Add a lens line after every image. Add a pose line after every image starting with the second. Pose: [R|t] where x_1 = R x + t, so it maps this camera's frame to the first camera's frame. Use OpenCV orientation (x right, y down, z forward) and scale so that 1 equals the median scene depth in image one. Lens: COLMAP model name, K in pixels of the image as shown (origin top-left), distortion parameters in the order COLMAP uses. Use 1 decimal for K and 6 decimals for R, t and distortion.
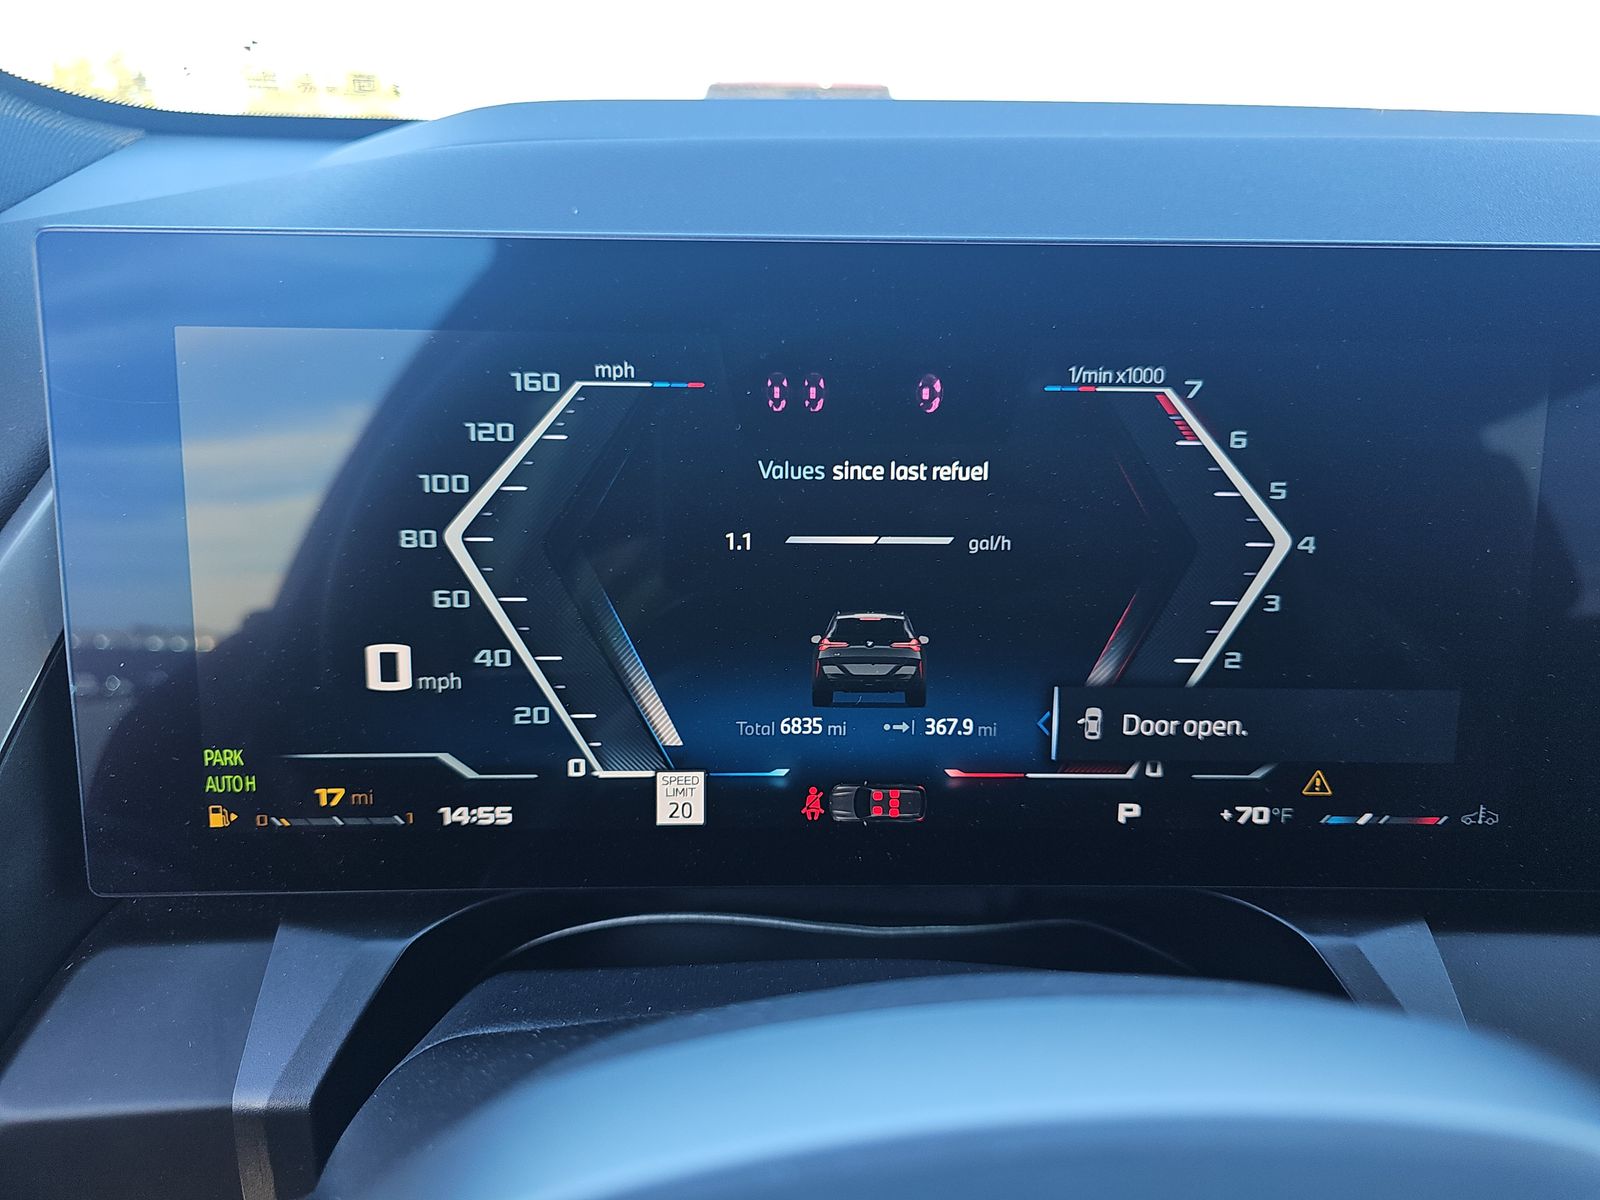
lens RADIAL K [[1143.8, 0, 800.0], [0, 1143.8, 600.0], [0, 0, 1]] dist [0.029465, -0.002653]
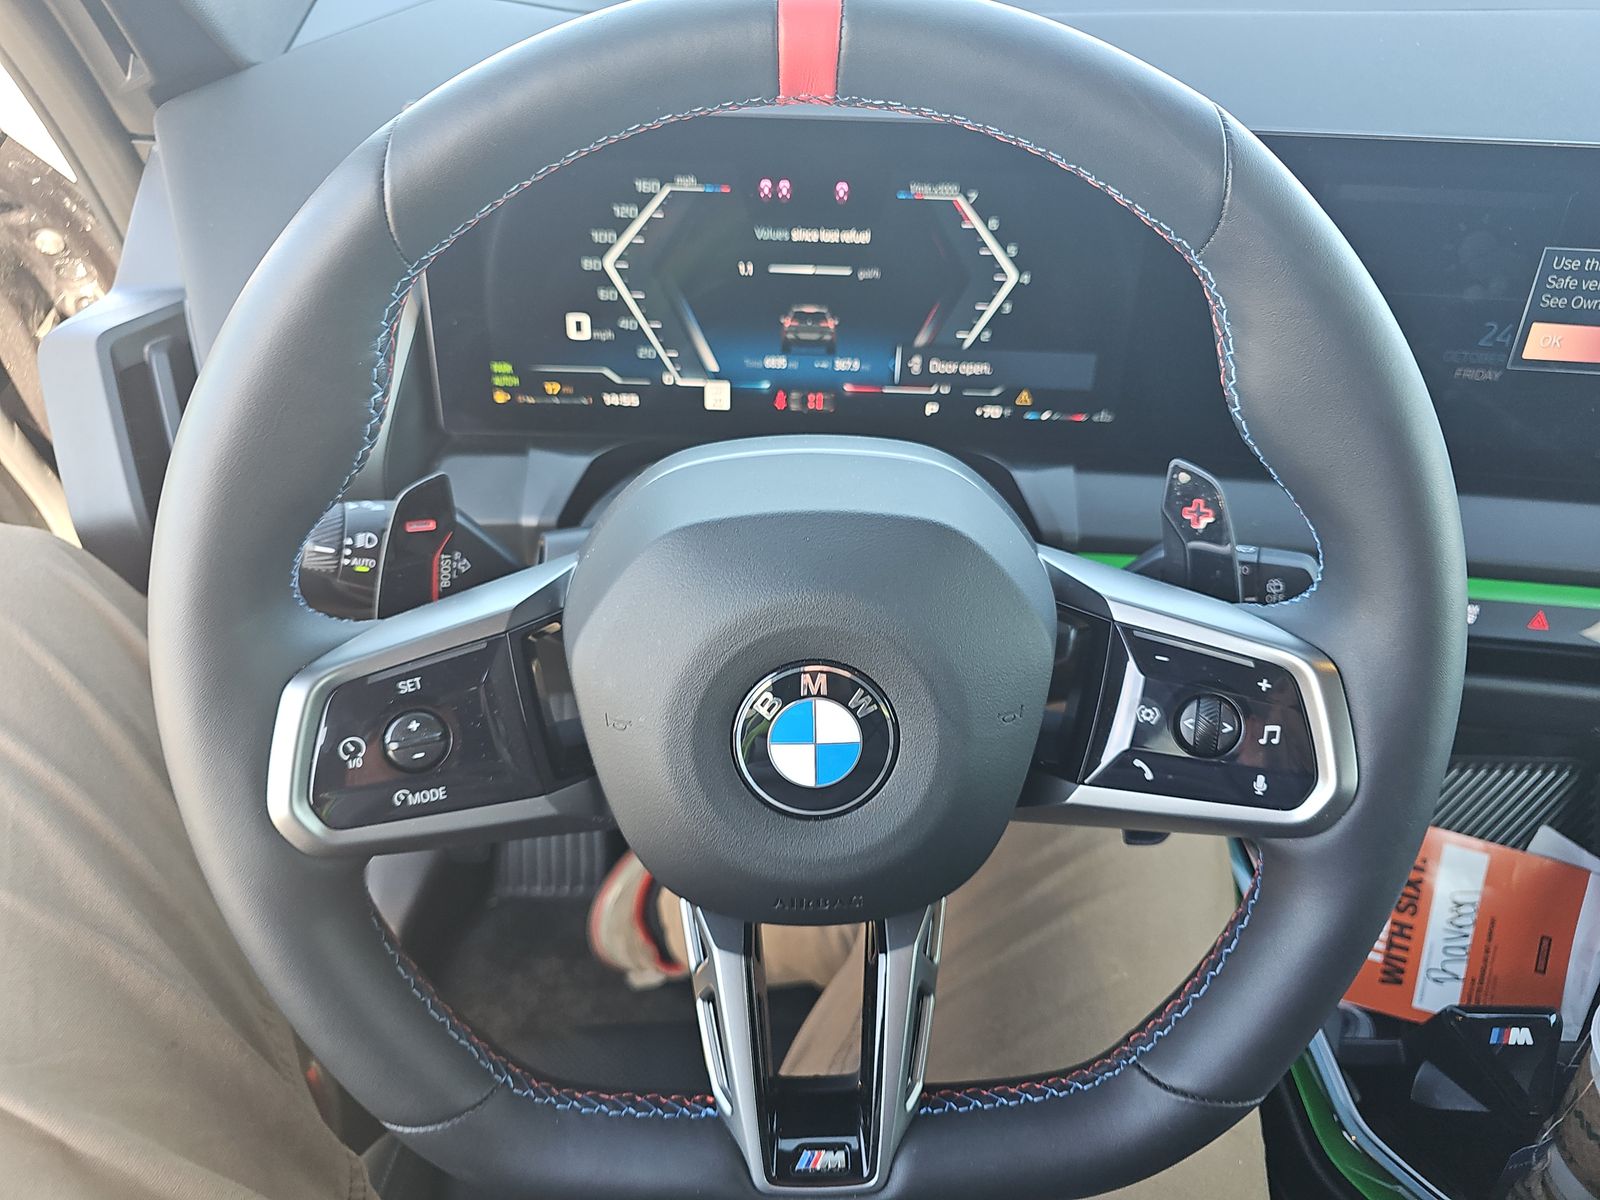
lens RADIAL K [[1143.8, 0, 800.0], [0, 1143.8, 600.0], [0, 0, 1]] dist [0.029465, -0.002653]
pose [[0.998662, 0.038567, -0.034441, 0.134181], [-0.026483, 0.953594, 0.299927, -0.103215], [0.044410, -0.298614, 0.953340, -1.110764]]
